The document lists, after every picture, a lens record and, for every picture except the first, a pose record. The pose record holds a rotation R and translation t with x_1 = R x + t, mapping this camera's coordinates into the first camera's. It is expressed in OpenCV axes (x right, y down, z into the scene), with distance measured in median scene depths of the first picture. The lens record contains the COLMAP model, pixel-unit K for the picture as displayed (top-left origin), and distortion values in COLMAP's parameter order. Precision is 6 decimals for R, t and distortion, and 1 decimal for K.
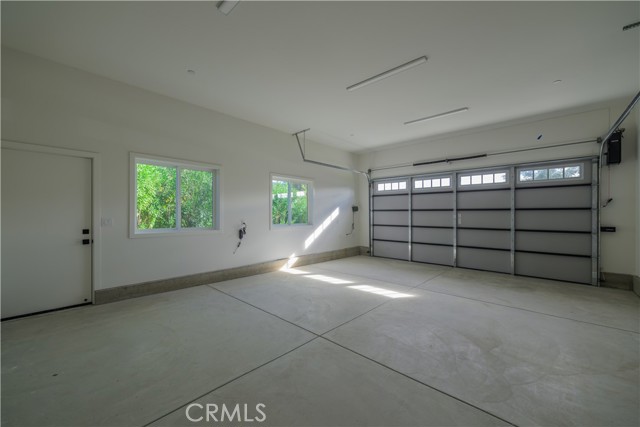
lens RADIAL K [[248.2, 0, 318.1], [0, 248.2, 213.2], [0, 0, 1]] dist [-0.000133, -0.000331]
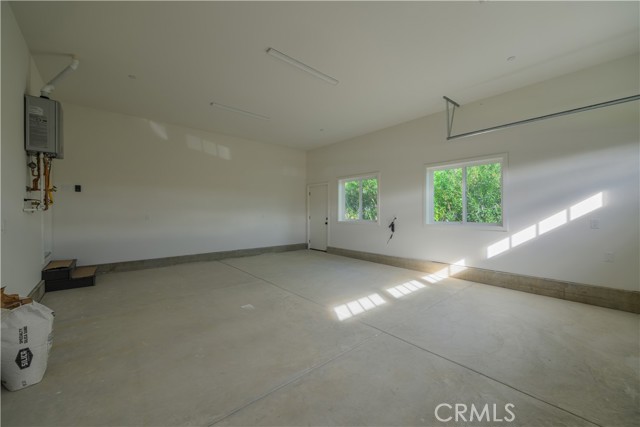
lens RADIAL K [[248.2, 0, 318.2], [0, 248.2, 214.1], [0, 0, 1]] dist [-0.000133, -0.000331]
pose [[-0.097131, 0.000041, -0.995272, 0.842294], [-0.001470, 0.999999, 0.000185, 0.023813], [0.995270, 0.001481, -0.097131, 0.772344]]
